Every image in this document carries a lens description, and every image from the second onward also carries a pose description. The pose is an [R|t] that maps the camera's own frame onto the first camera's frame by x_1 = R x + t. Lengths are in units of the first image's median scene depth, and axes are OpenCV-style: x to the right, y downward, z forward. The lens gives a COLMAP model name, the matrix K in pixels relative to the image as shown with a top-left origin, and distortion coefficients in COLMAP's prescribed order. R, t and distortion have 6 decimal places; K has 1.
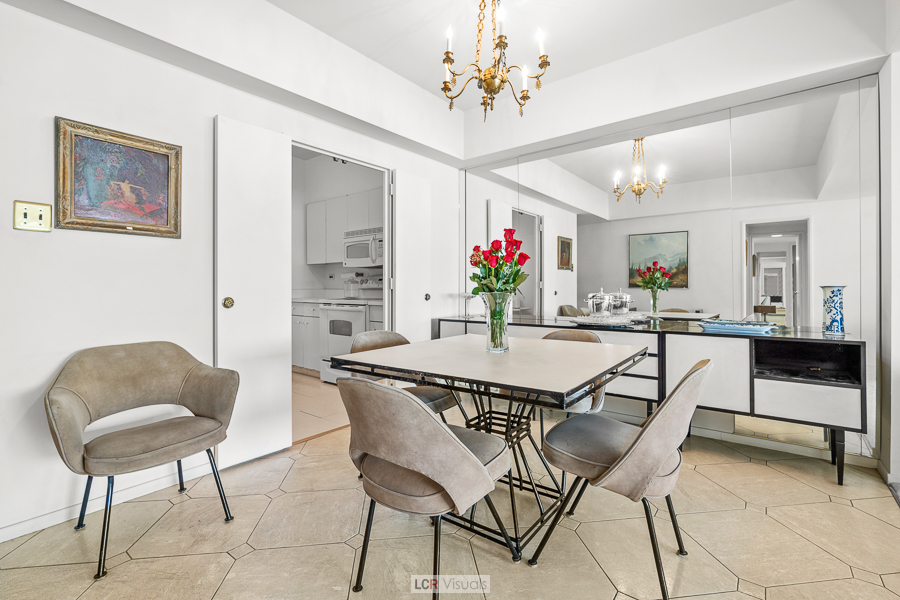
lens RADIAL K [[410.2, 0, 453.8], [0, 410.2, 284.6], [0, 0, 1]] dist [-0.002034, 0.000321]
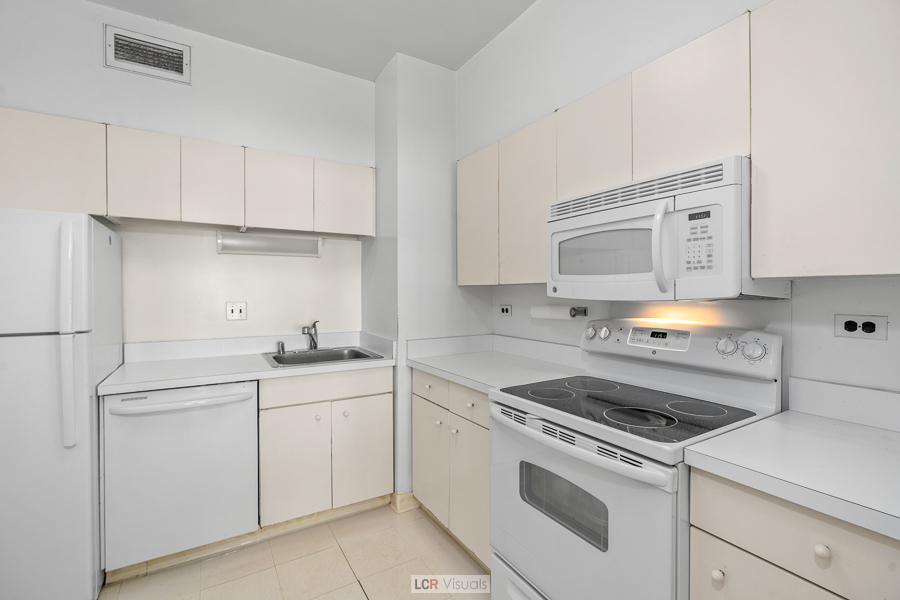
lens RADIAL K [[410.2, 0, 453.8], [0, 410.2, 284.6], [0, 0, 1]] dist [-0.002034, 0.000321]
pose [[0.937969, -0.000967, -0.346719, -0.218700], [-0.002496, 0.999951, -0.009540, -0.050474], [0.346711, 0.009814, 0.937921, 0.612040]]
